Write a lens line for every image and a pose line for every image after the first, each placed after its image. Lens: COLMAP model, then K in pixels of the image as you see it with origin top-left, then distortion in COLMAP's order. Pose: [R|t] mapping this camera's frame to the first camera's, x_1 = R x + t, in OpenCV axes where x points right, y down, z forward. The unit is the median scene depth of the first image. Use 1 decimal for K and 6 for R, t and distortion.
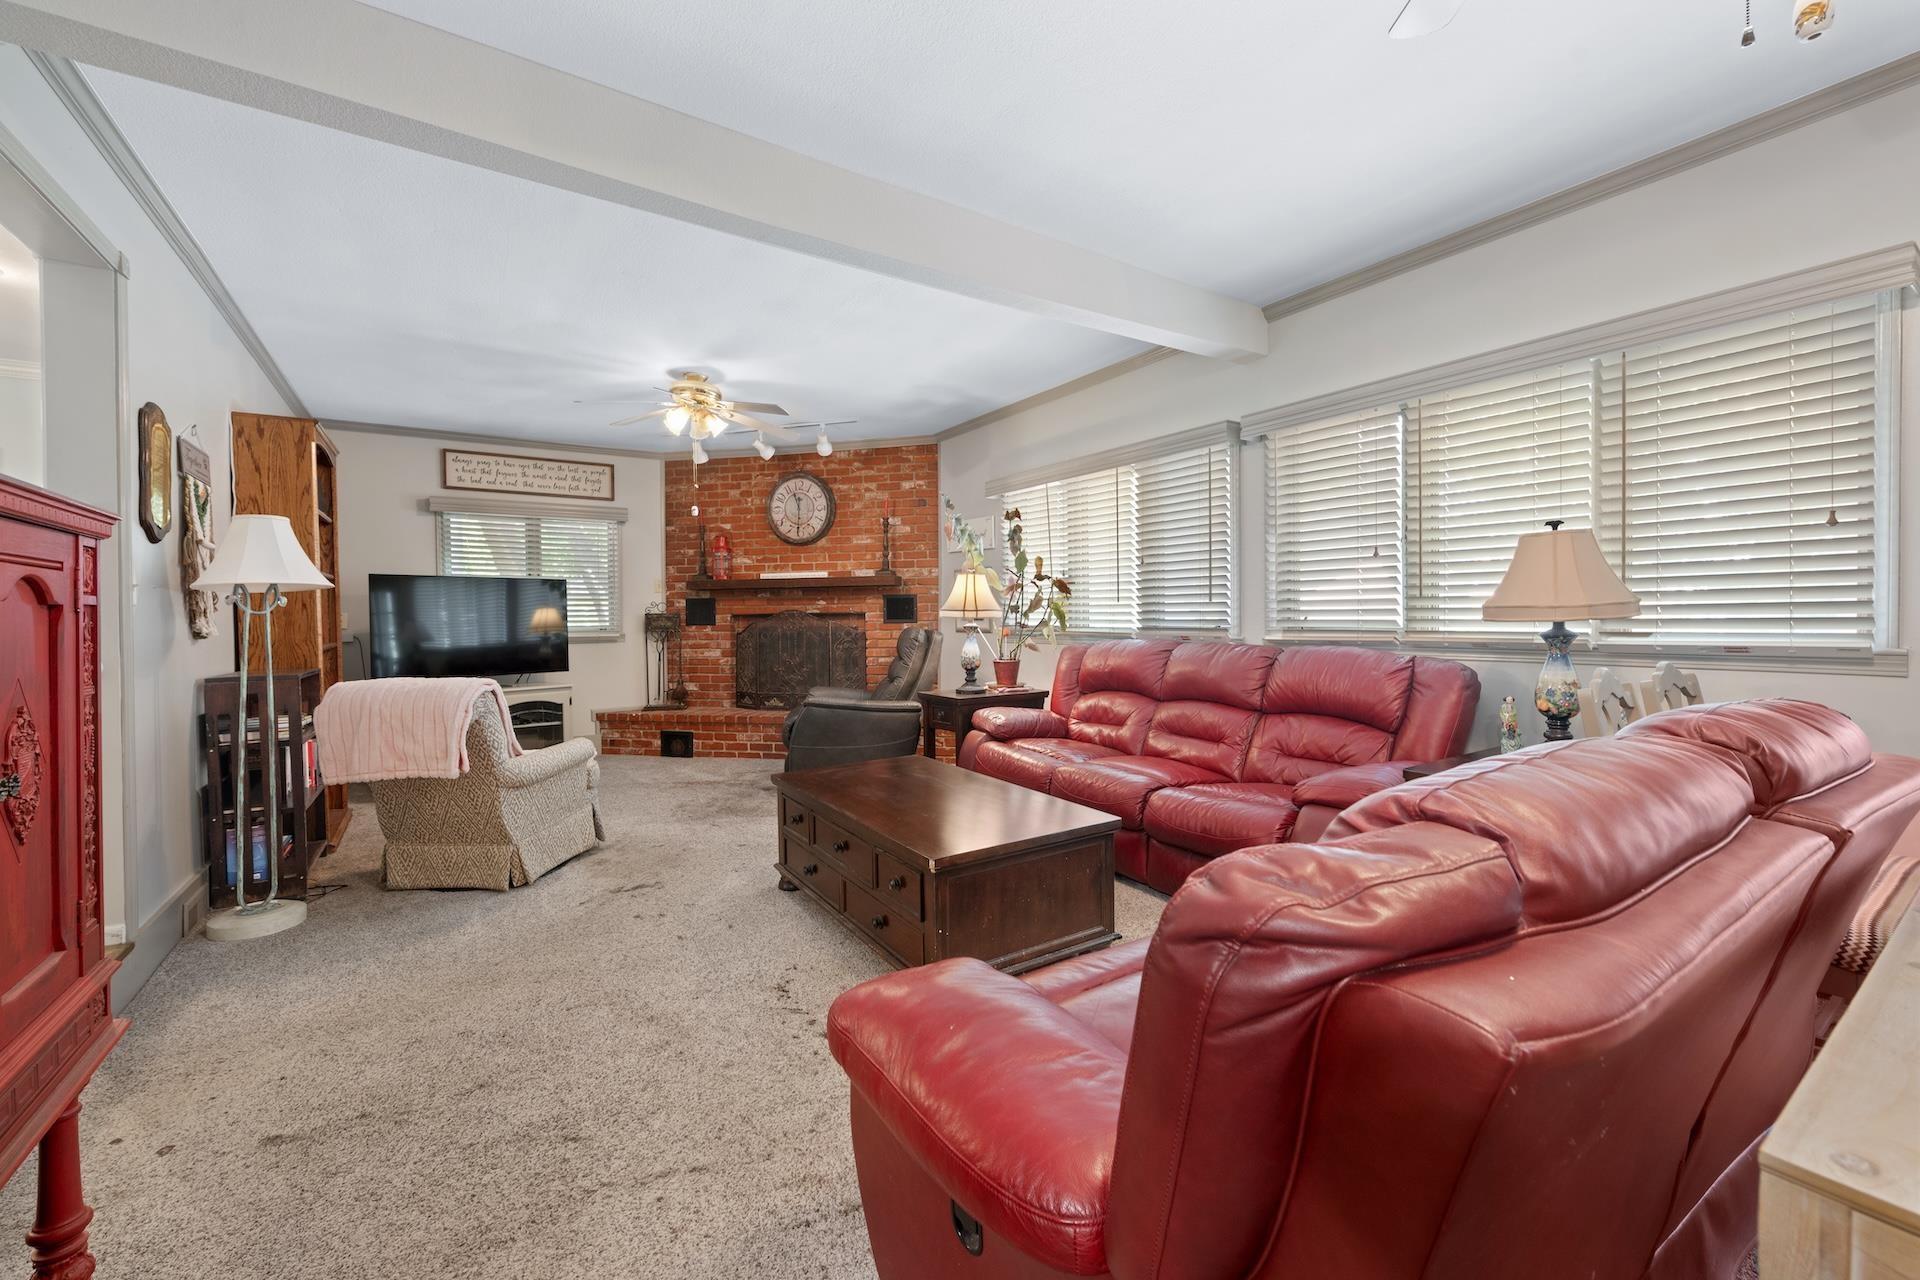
lens RADIAL K [[757.6, 0, 953.8], [0, 757.6, 628.5], [0, 0, 1]] dist [-0.002352, -0.000467]
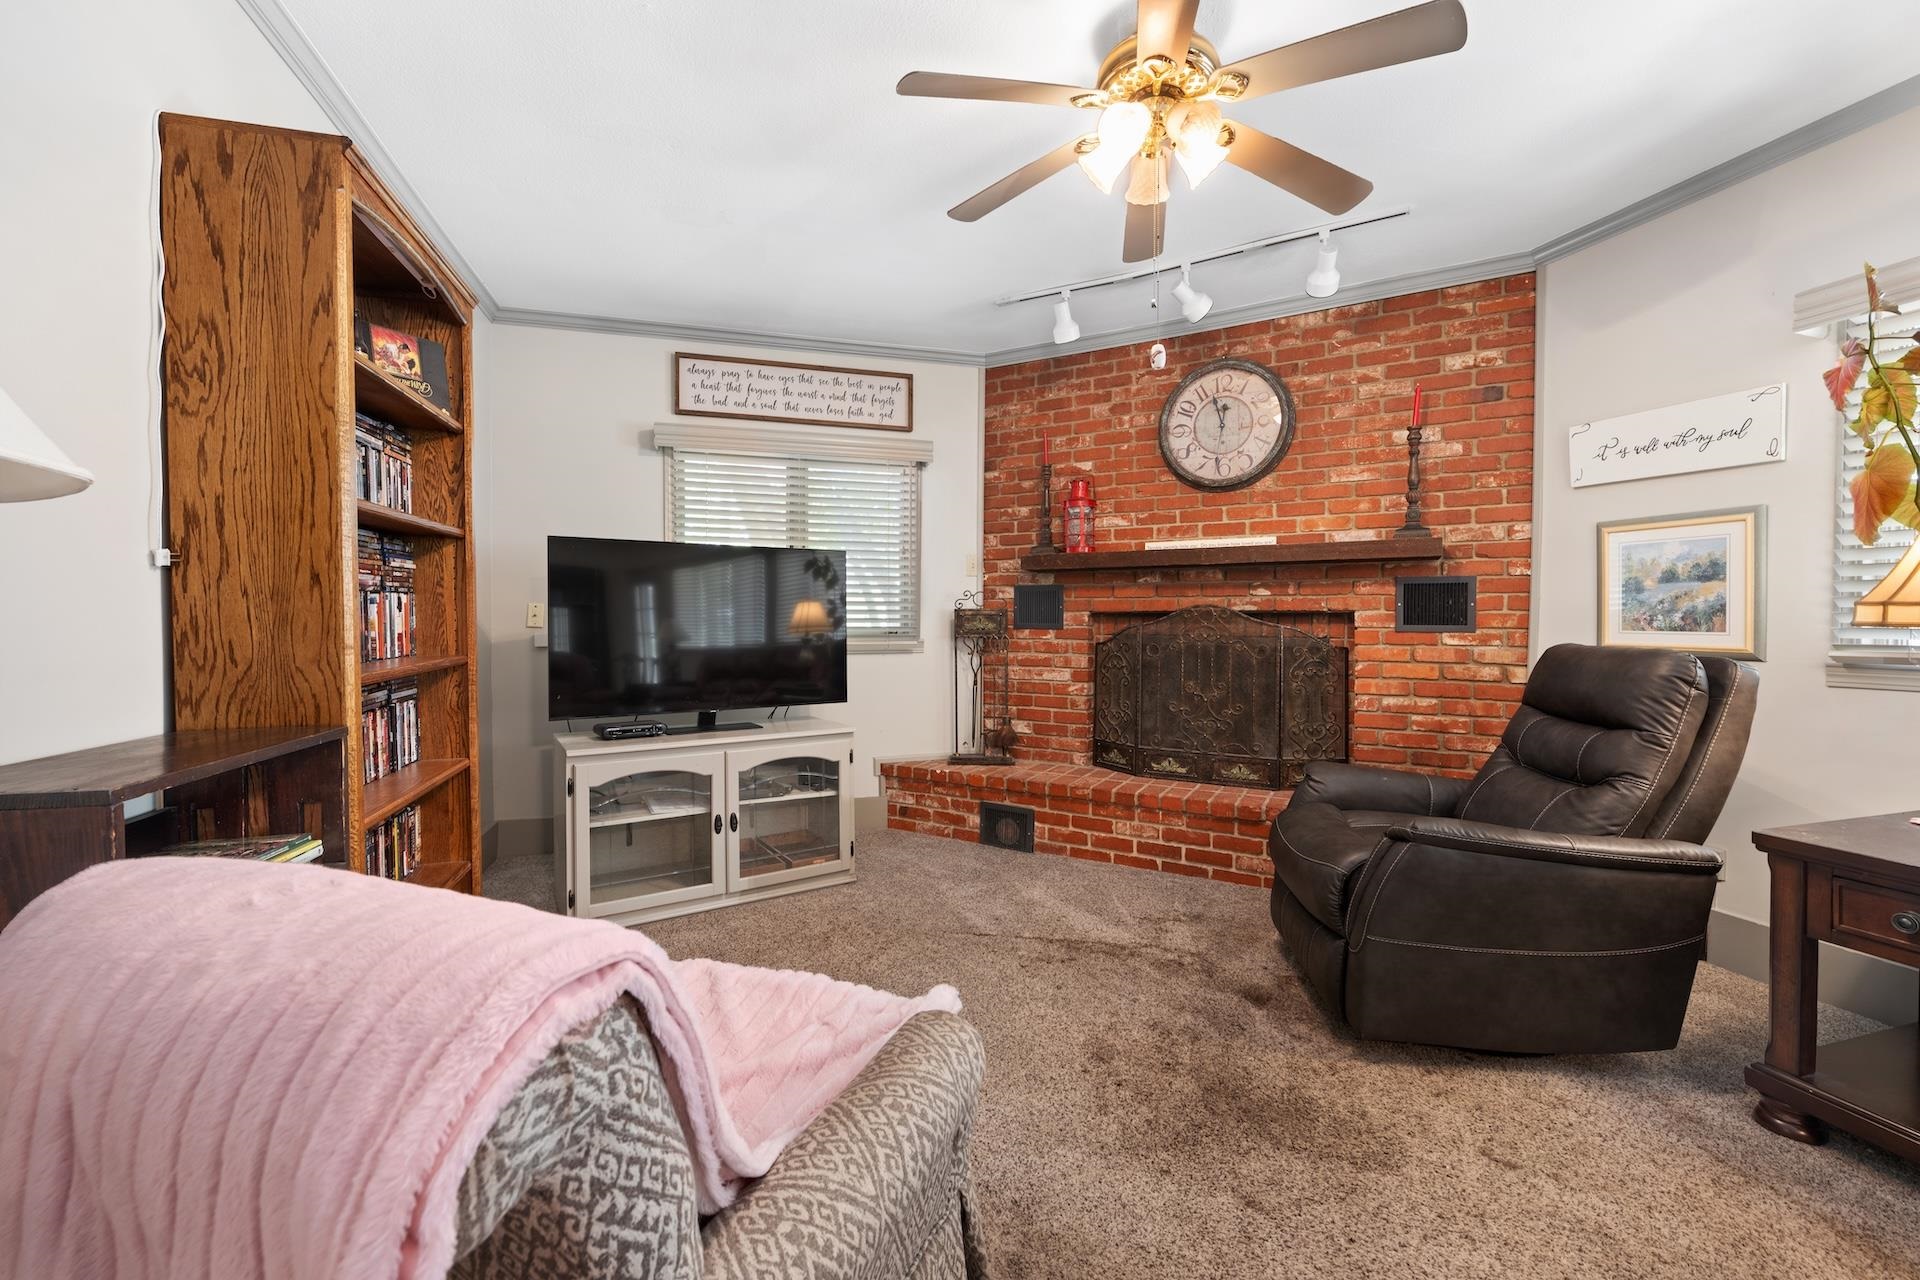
lens RADIAL K [[757.6, 0, 962.4], [0, 757.6, 631.5], [0, 0, 1]] dist [-0.002352, -0.000467]
pose [[0.959408, 0.017984, -0.281449, -0.230275], [-0.016838, 0.999837, 0.006487, -0.005345], [0.281519, -0.001484, 0.959554, 0.408415]]
